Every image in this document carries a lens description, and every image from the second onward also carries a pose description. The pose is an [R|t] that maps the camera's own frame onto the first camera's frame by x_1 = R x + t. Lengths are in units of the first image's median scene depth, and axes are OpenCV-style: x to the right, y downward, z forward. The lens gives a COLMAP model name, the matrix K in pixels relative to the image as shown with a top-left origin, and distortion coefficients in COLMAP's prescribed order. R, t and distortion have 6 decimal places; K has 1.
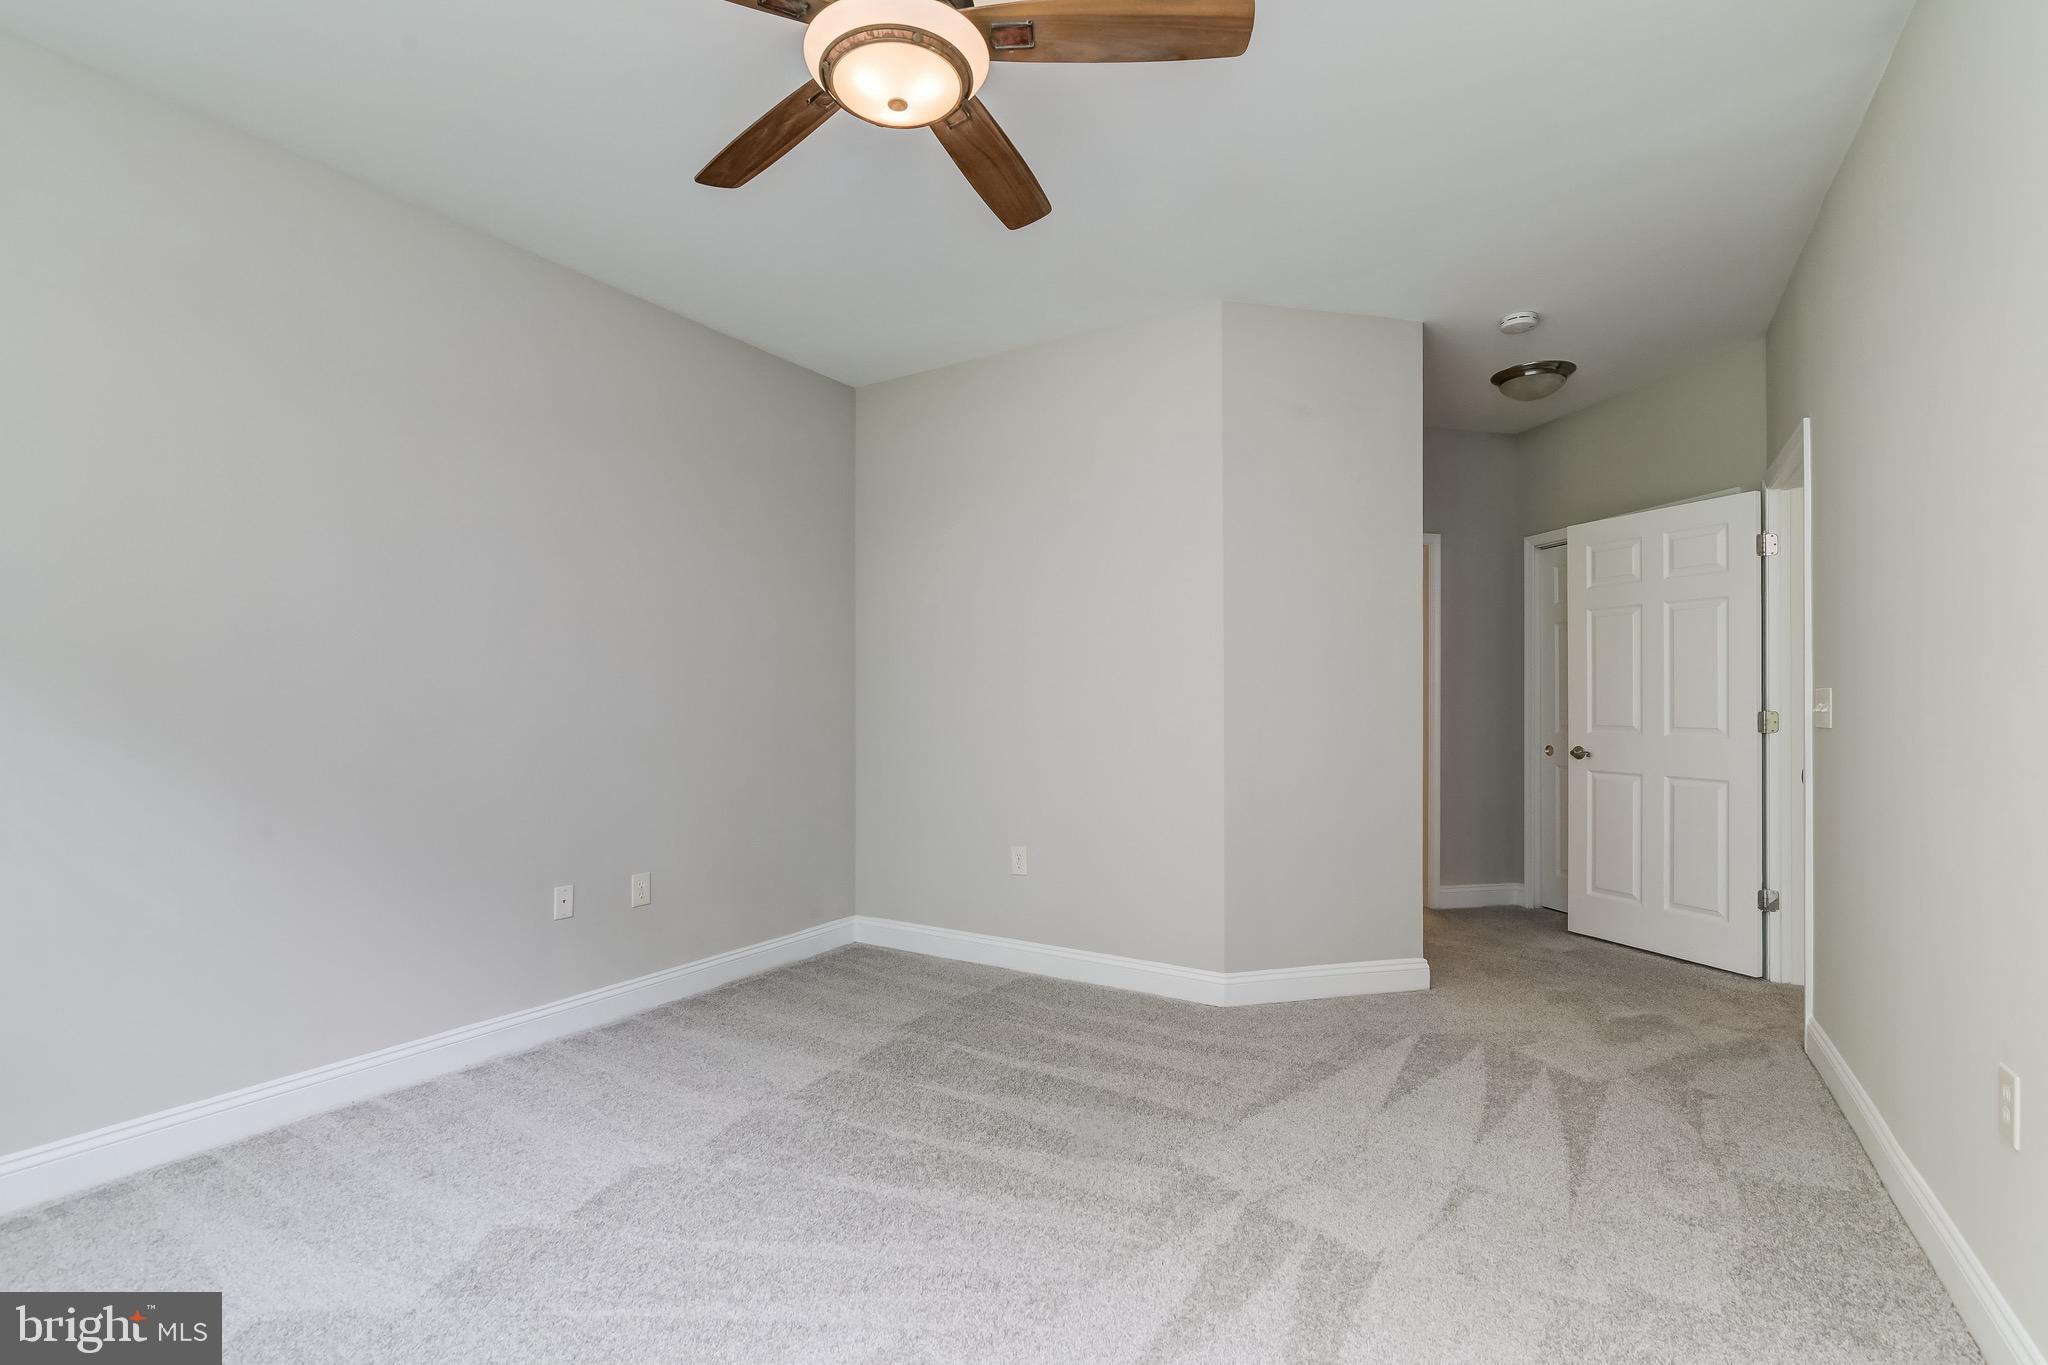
lens RADIAL K [[965.9, 0, 1022.9], [0, 965.9, 705.9], [0, 0, 1]] dist [-0.001178, 0.000081]
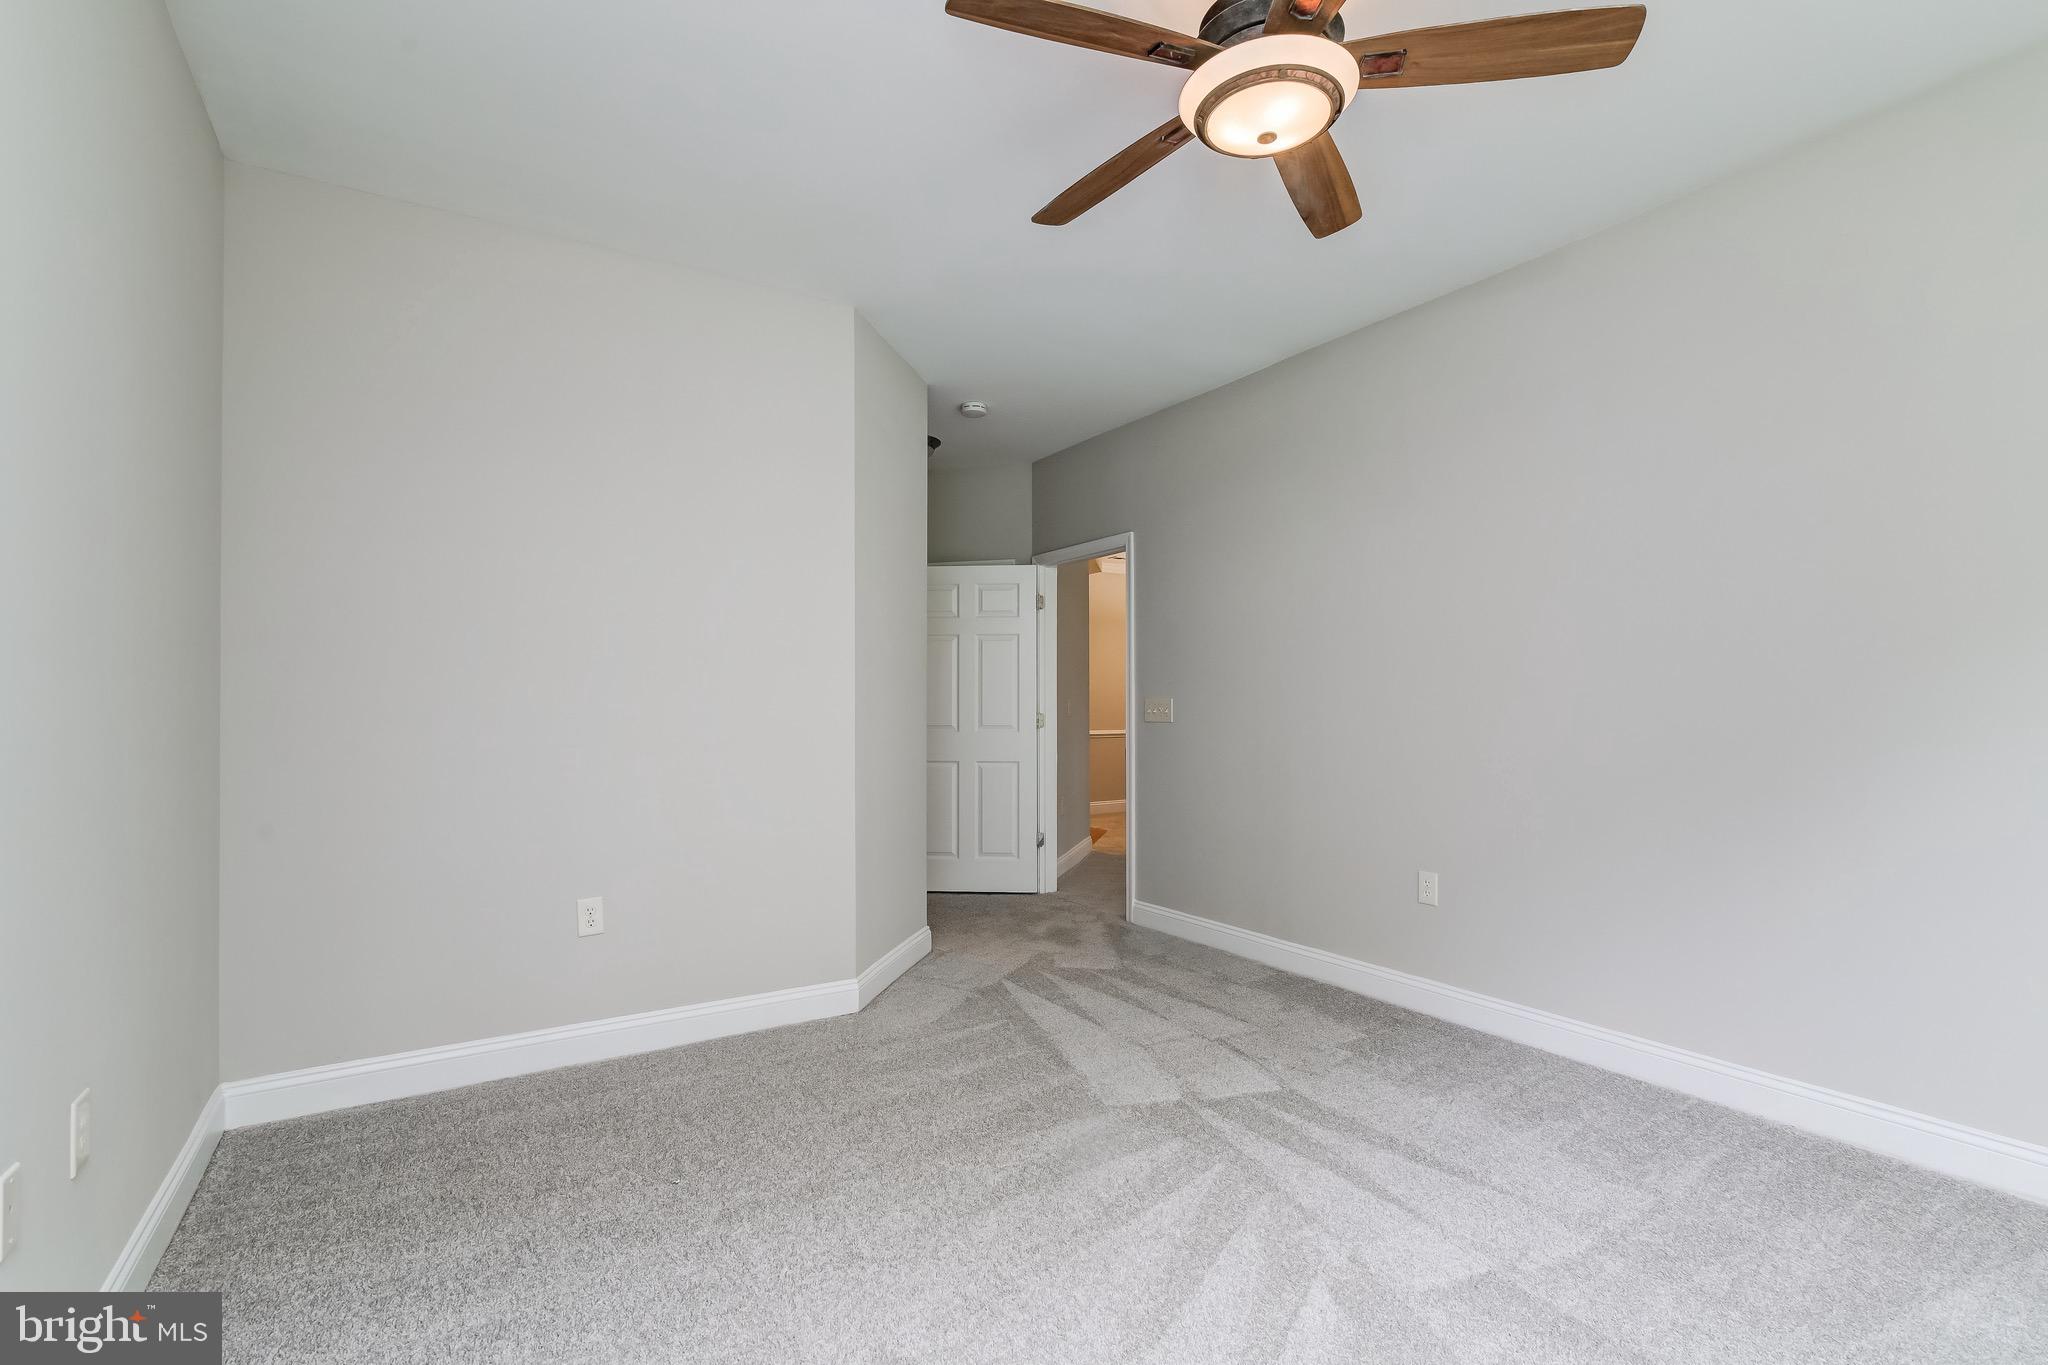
lens RADIAL K [[953.0, 0, 1034.6], [0, 953.0, 726.2], [0, 0, 1]] dist [0.000070, 0.000485]
pose [[0.398166, -0.015465, 0.917183, -0.714948], [-0.000896, 0.999851, 0.017248, -0.001752], [-0.917313, -0.007690, 0.398093, 0.505644]]
